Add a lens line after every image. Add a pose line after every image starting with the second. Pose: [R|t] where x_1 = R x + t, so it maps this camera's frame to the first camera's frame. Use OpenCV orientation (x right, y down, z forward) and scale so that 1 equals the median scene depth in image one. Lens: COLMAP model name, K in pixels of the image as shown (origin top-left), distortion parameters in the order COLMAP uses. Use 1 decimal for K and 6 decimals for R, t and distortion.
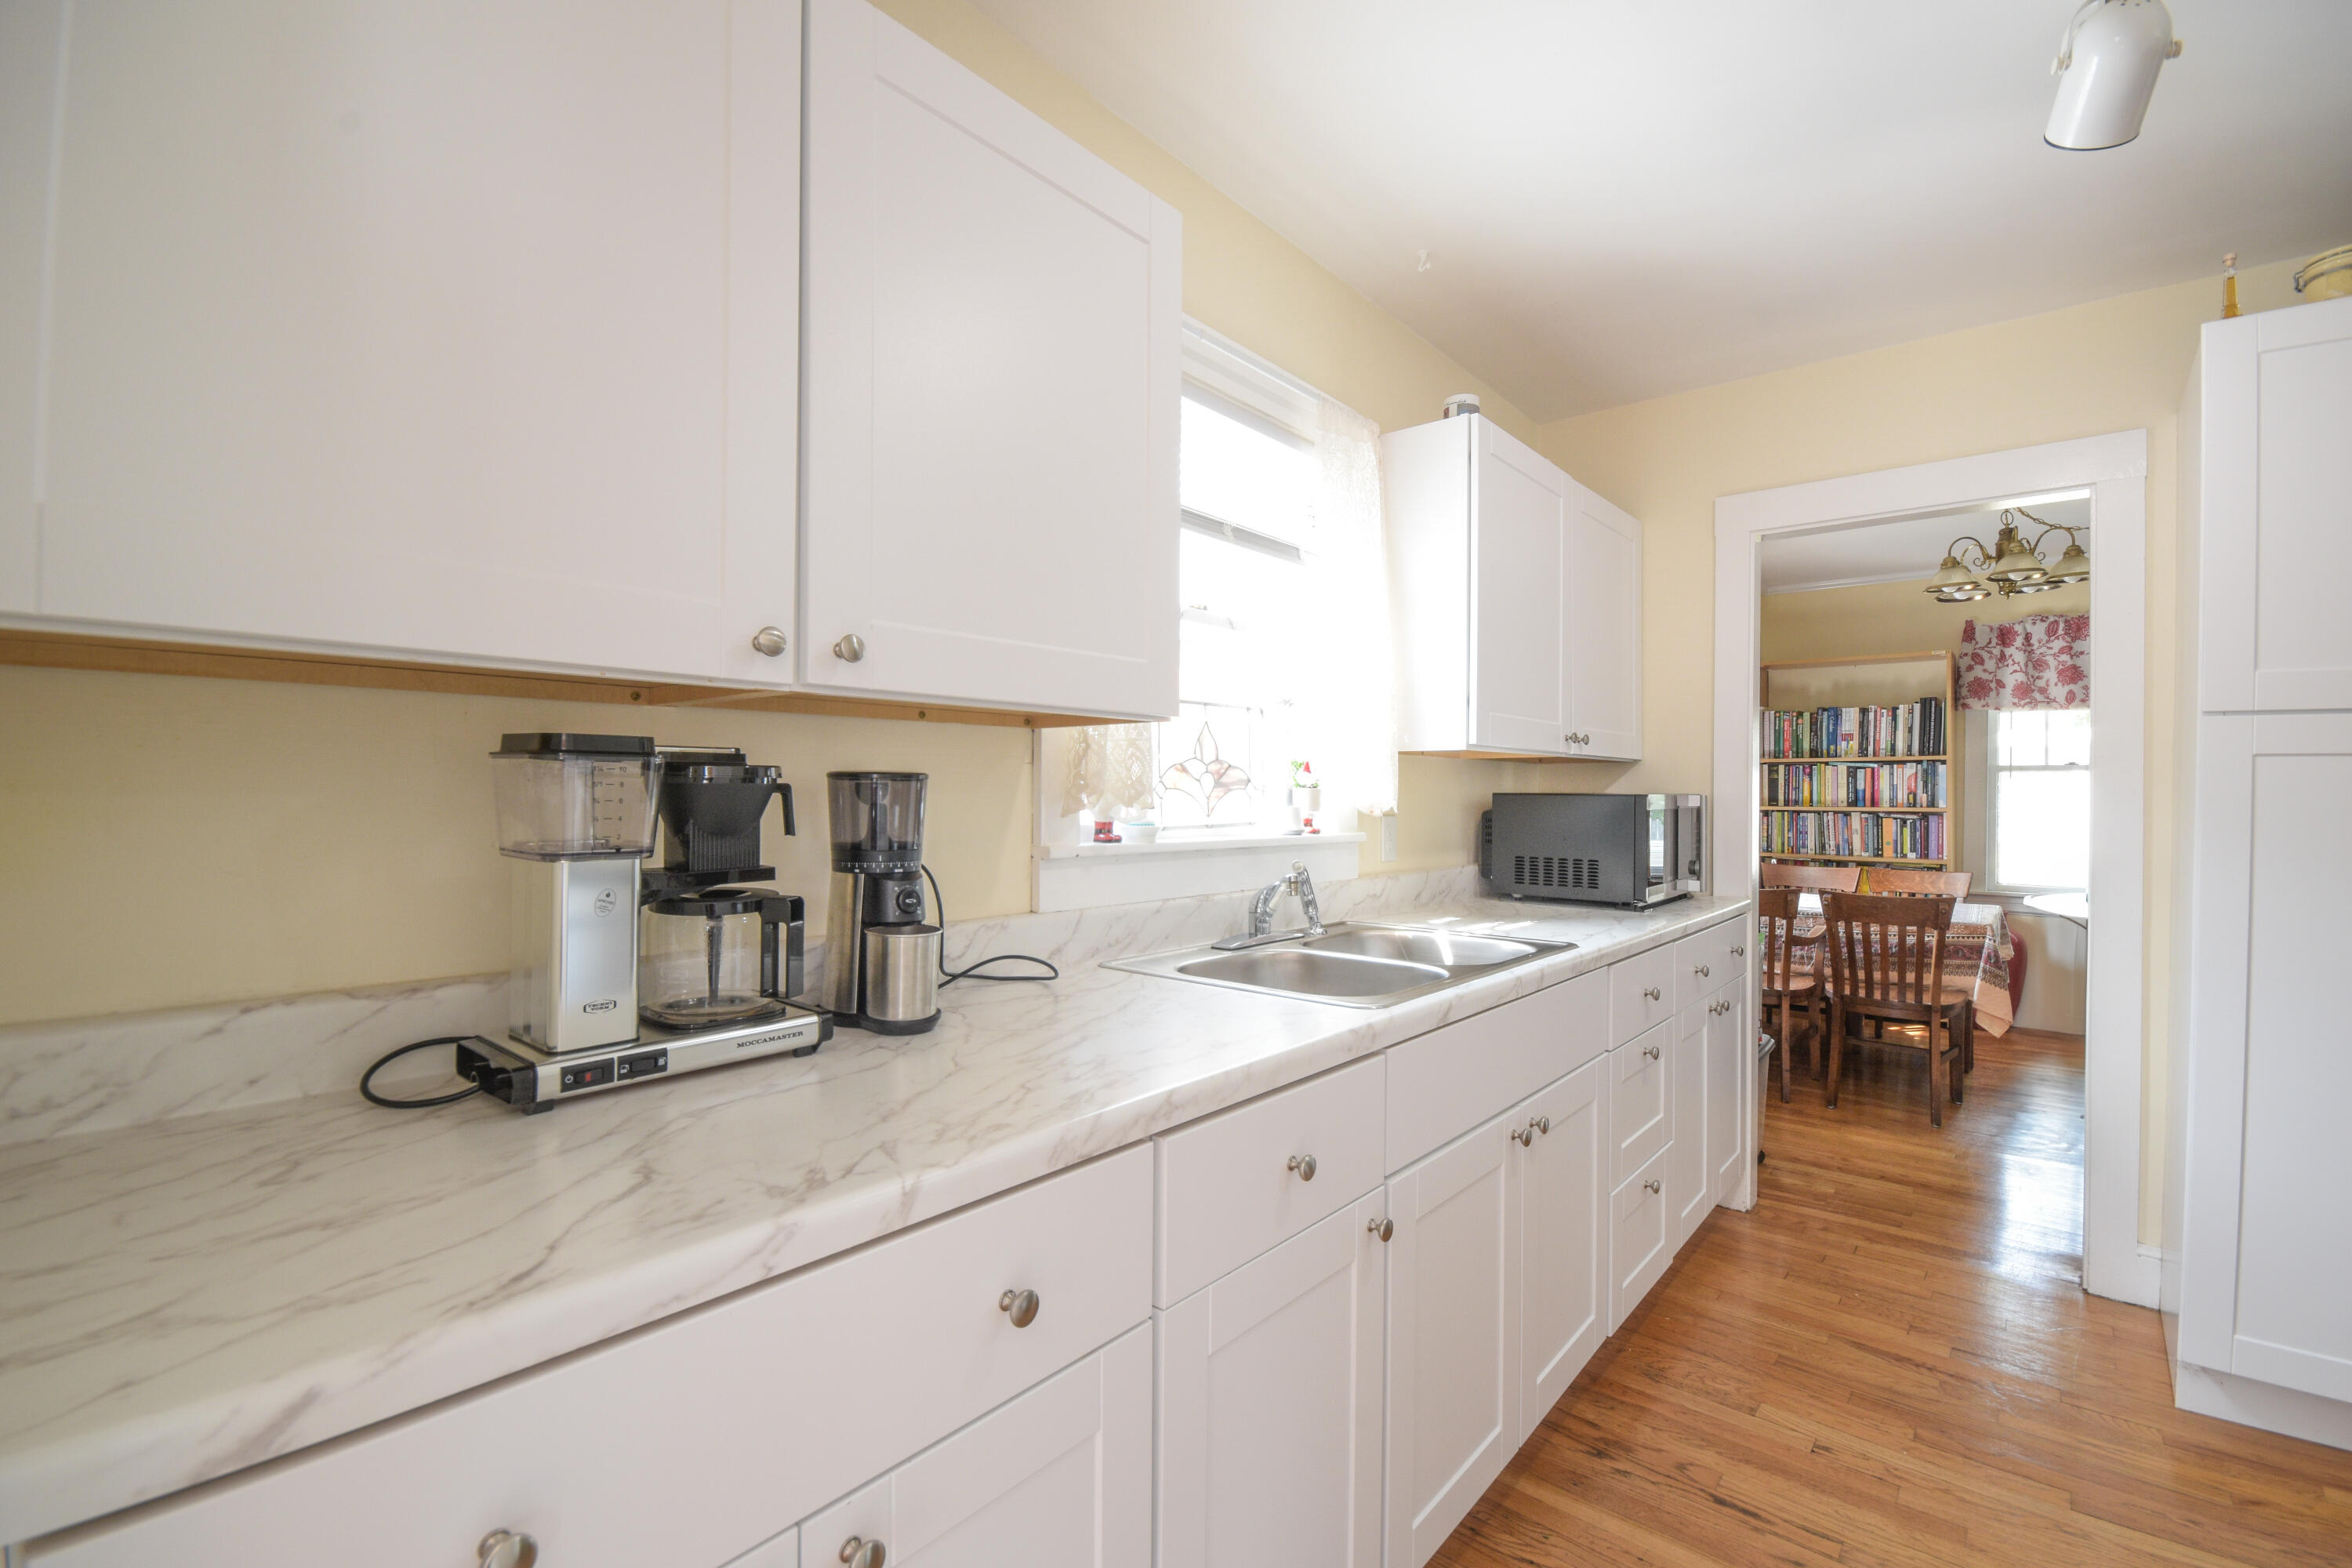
lens RADIAL K [[1020.6, 0, 1179.0], [0, 1020.6, 793.4], [0, 0, 1]] dist [-0.003639, -0.006753]
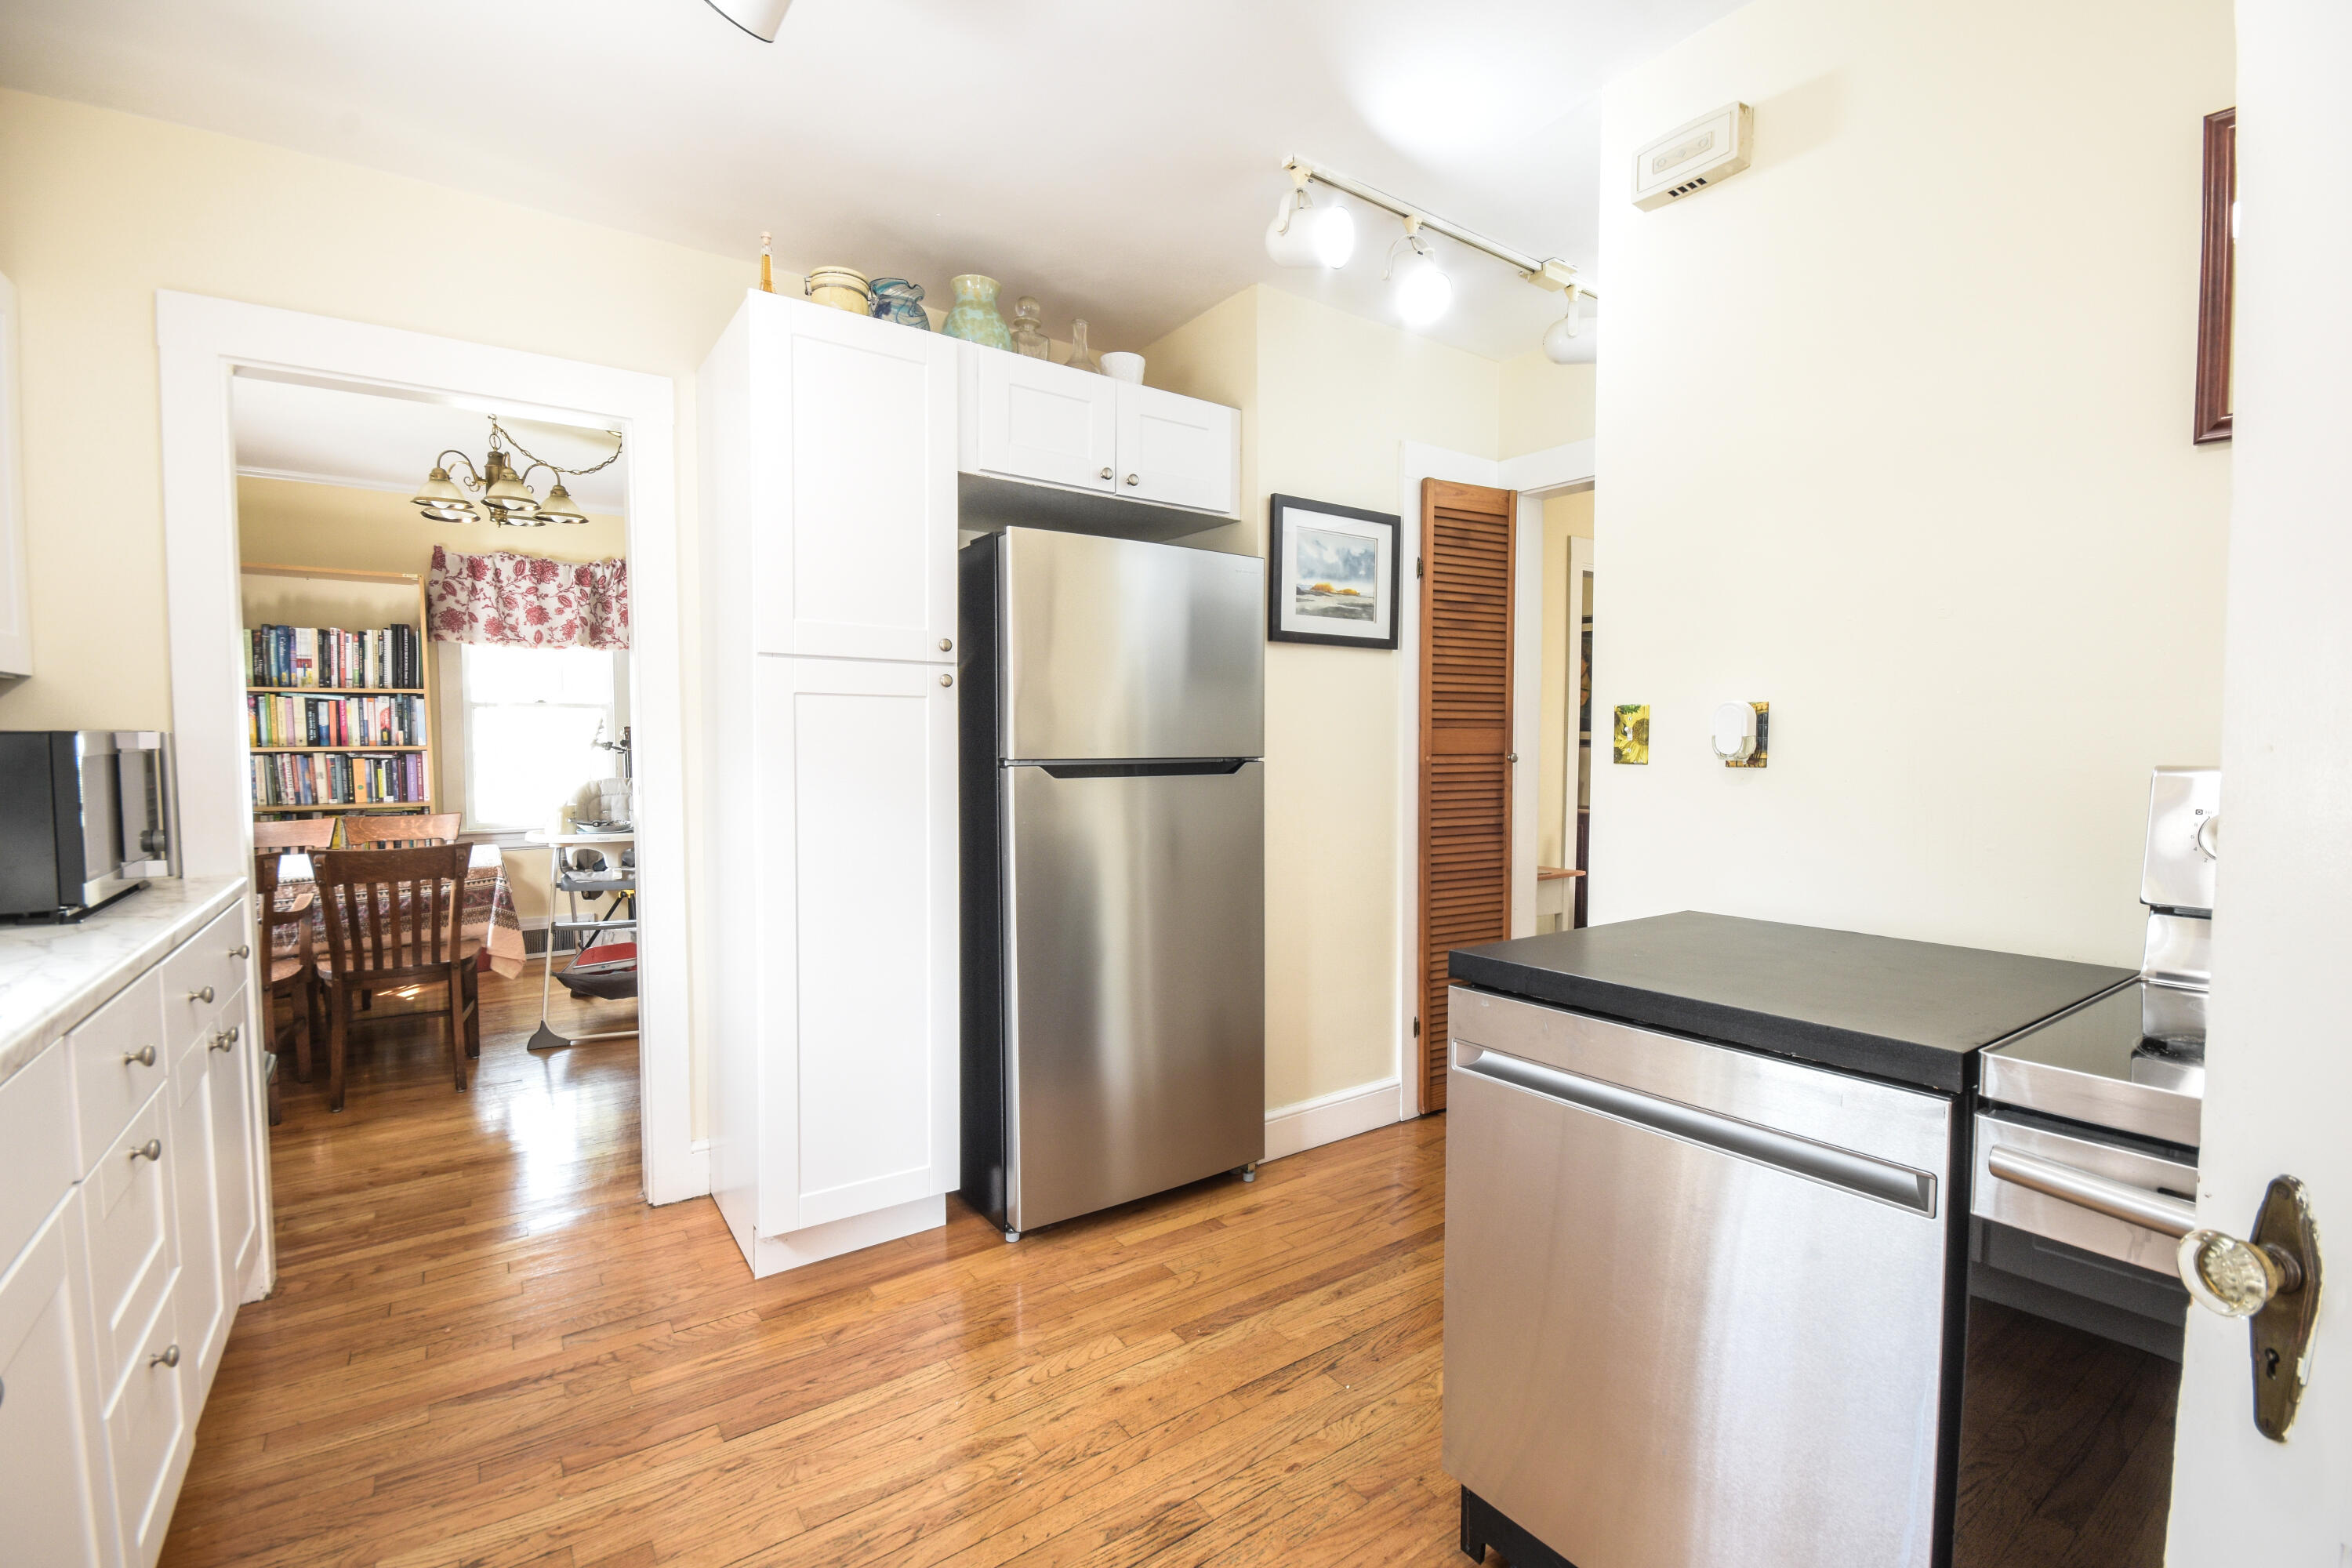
lens RADIAL K [[1020.6, 0, 1179.1], [0, 1020.6, 784.3], [0, 0, 1]] dist [-0.003639, -0.006753]
pose [[0.240972, -0.054710, 0.968989, 0.022624], [0.004796, 0.998465, 0.055181, 0.002204], [-0.970520, -0.008650, 0.240864, 0.138431]]
